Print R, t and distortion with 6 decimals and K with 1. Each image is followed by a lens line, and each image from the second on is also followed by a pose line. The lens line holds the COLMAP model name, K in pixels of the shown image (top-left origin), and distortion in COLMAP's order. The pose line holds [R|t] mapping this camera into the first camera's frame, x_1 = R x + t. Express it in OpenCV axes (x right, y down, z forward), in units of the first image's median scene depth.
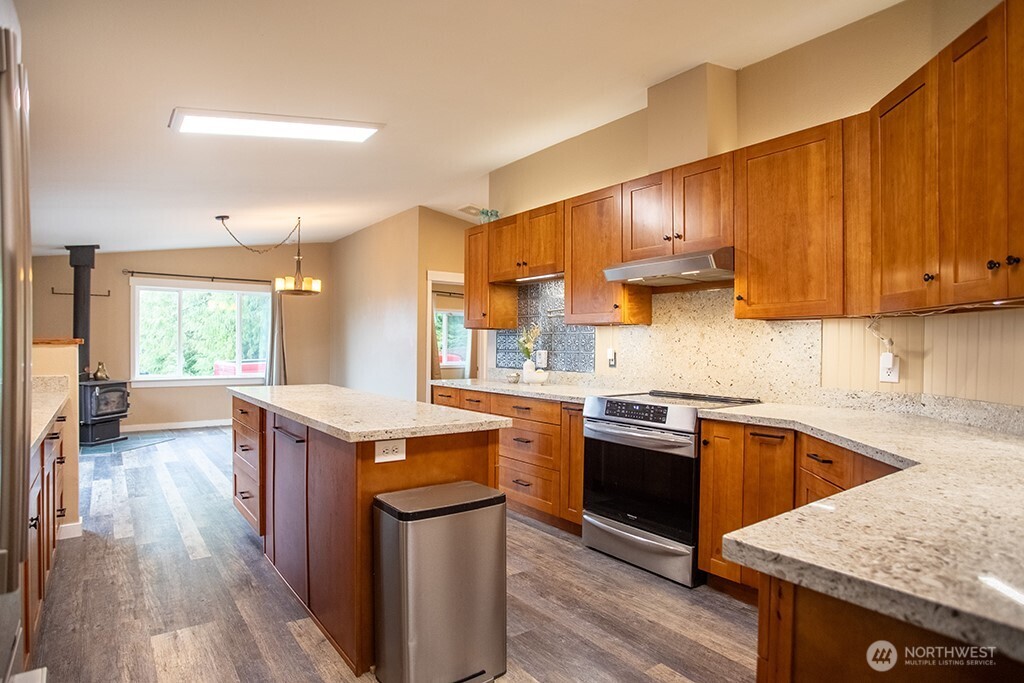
lens RADIAL K [[541.7, 0, 505.2], [0, 541.7, 345.9], [0, 0, 1]] dist [-0.054064, 0.020143]
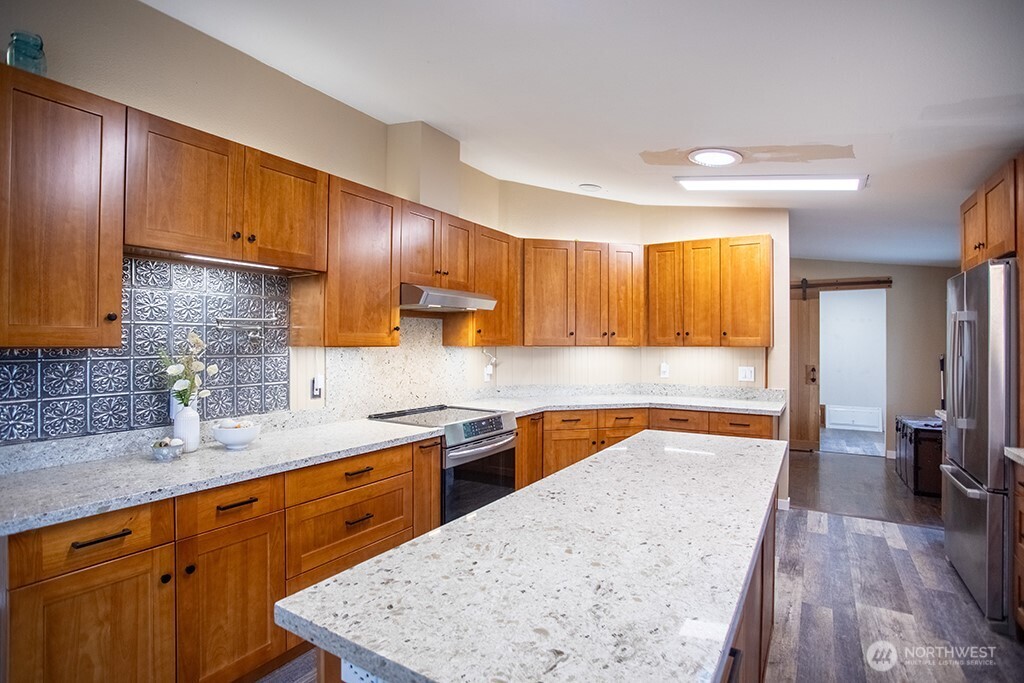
lens RADIAL K [[500.9, 0, 519.4], [0, 500.9, 339.7], [0, 0, 1]] dist [-0.016897, -0.000205]
pose [[-0.350385, -0.006423, 0.936584, -0.671865], [-0.012921, 0.999914, 0.002023, -0.059024], [-0.936517, -0.011392, -0.350438, 1.100637]]
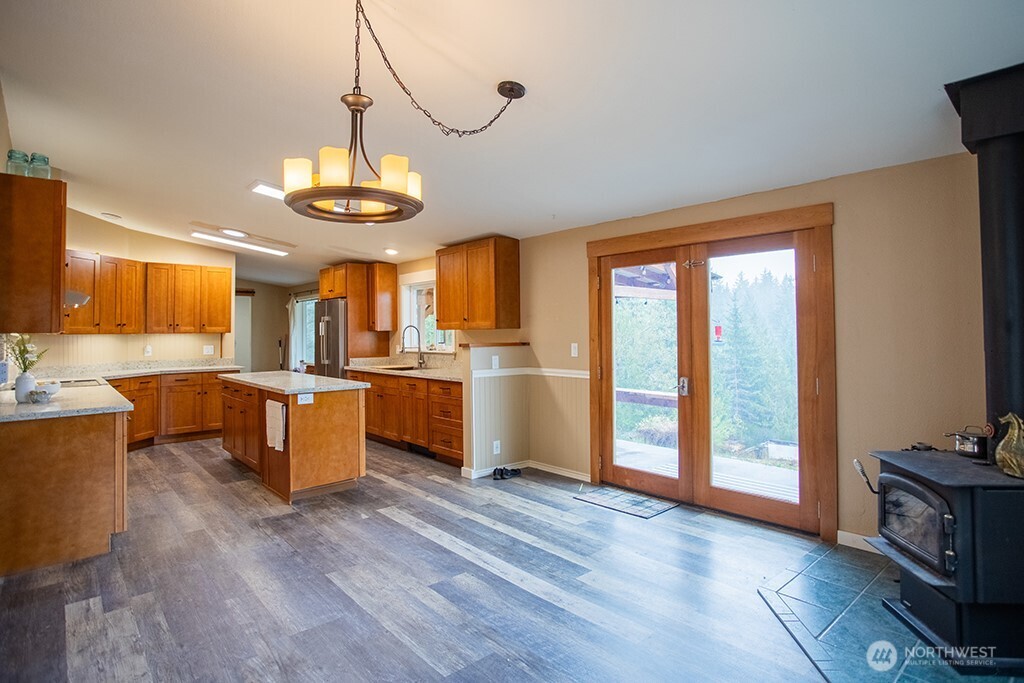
lens RADIAL K [[541.7, 0, 530.6], [0, 541.7, 326.7], [0, 0, 1]] dist [-0.054064, 0.020143]
pose [[-0.997307, 0.002848, -0.073290, -0.847947], [0.003629, 0.999938, -0.010533, -0.043600], [0.073256, -0.010770, -0.997255, 2.462942]]
